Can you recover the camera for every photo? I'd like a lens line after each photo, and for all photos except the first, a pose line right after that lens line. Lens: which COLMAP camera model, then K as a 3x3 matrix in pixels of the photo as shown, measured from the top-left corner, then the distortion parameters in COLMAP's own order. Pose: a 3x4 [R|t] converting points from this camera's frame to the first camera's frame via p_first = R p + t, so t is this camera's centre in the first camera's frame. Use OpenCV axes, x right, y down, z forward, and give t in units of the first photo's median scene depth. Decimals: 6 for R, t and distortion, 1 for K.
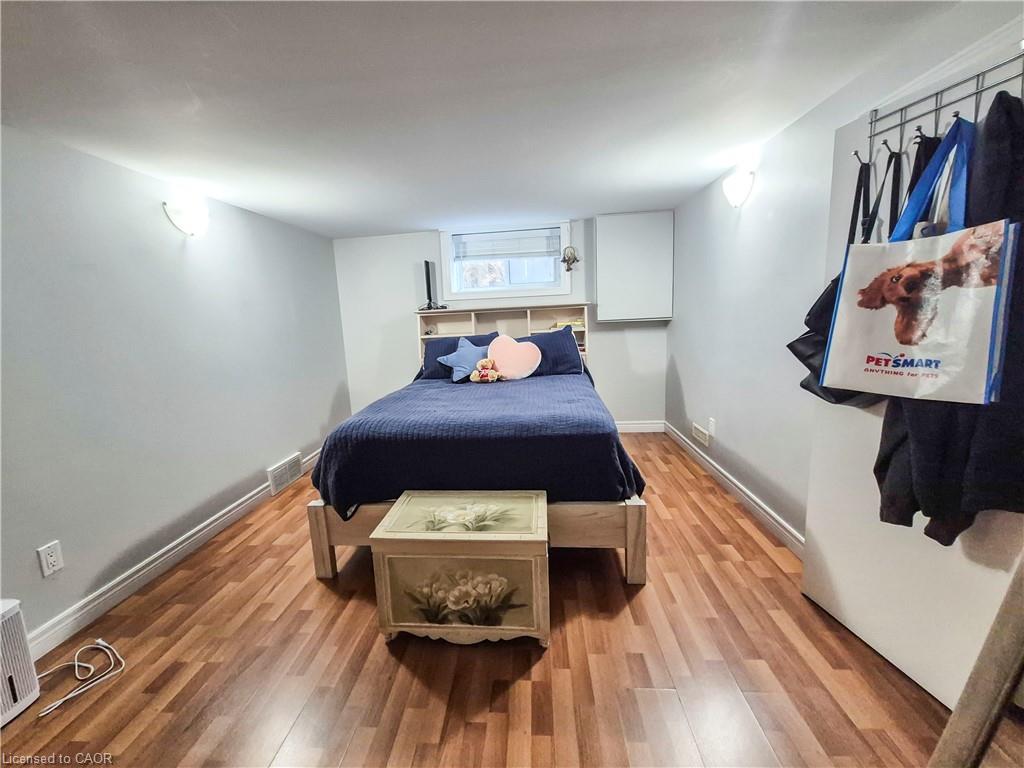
lens RADIAL K [[416.0, 0, 500.3], [0, 416.0, 381.6], [0, 0, 1]] dist [0.002011, 0.000038]
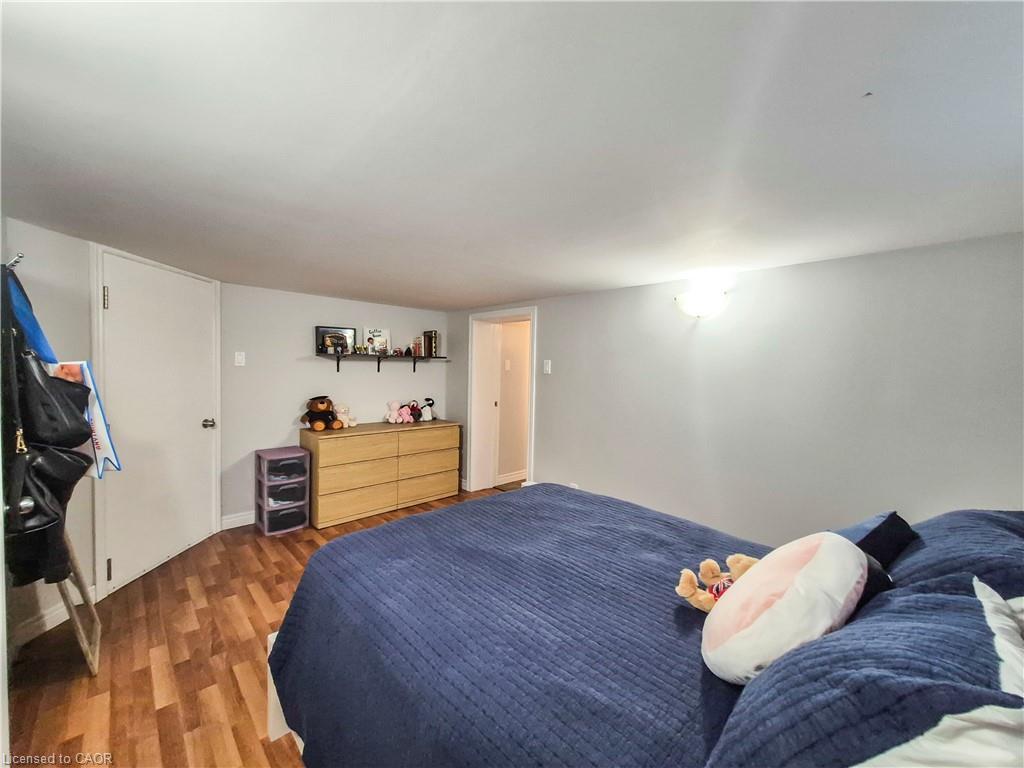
lens RADIAL K [[416.0, 0, 500.3], [0, 416.0, 381.6], [0, 0, 1]] dist [0.002011, 0.000038]
pose [[-0.675022, 0.061553, -0.735226, 0.732153], [-0.109411, 0.977144, 0.182258, -0.494177], [0.729640, 0.203470, -0.652859, 2.111215]]
